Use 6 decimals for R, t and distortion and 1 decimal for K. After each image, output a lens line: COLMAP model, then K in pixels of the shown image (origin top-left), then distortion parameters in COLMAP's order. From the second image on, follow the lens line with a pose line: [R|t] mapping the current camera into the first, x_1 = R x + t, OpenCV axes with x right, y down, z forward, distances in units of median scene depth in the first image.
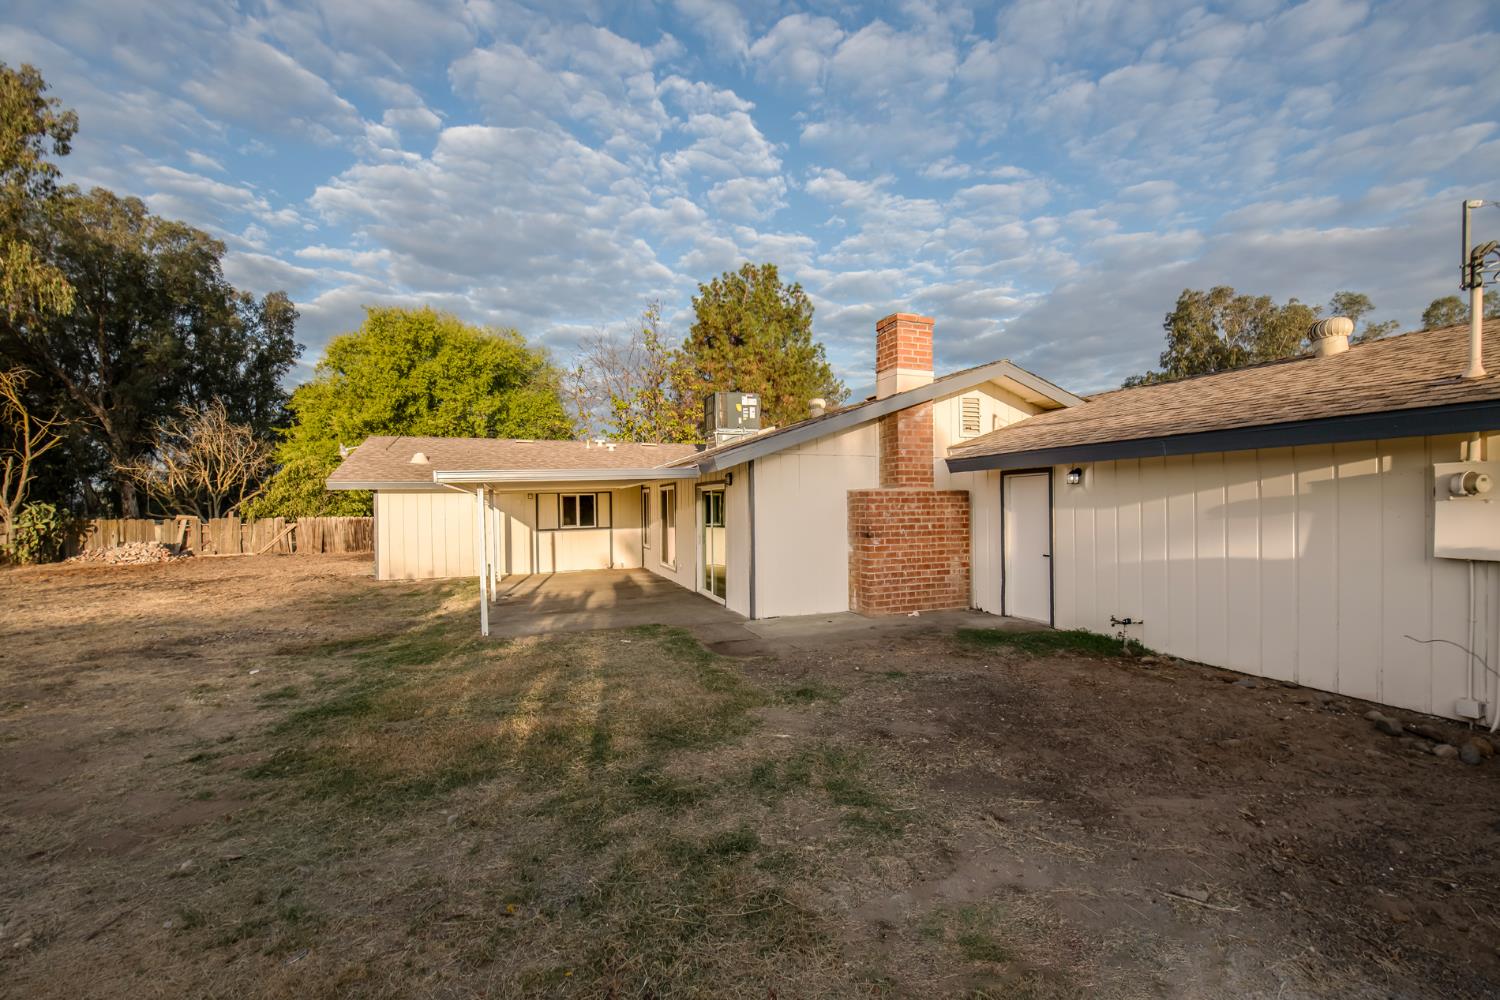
lens RADIAL K [[621.2, 0, 748.8], [0, 621.2, 508.3], [0, 0, 1]] dist [0.011061, 0.000842]
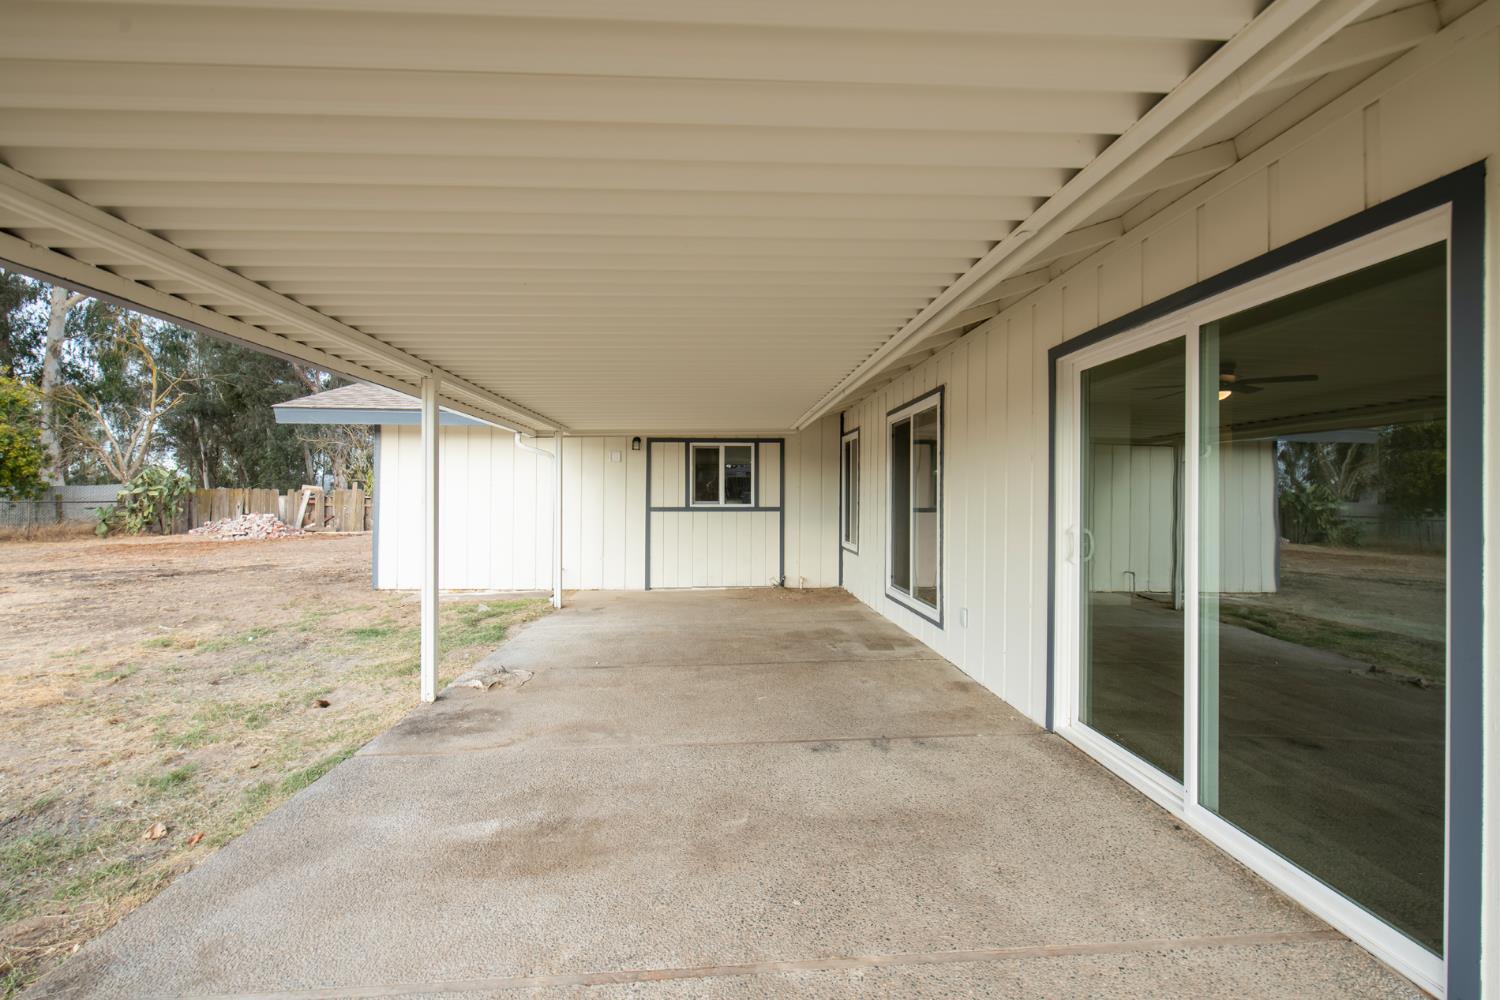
lens RADIAL K [[621.2, 0, 748.0], [0, 621.2, 497.2], [0, 0, 1]] dist [0.011061, 0.000842]
pose [[0.959142, 0.016925, -0.282418, -0.102658], [-0.015879, 0.999856, 0.005992, 0.019092], [0.282478, -0.001262, 0.959273, 0.493080]]
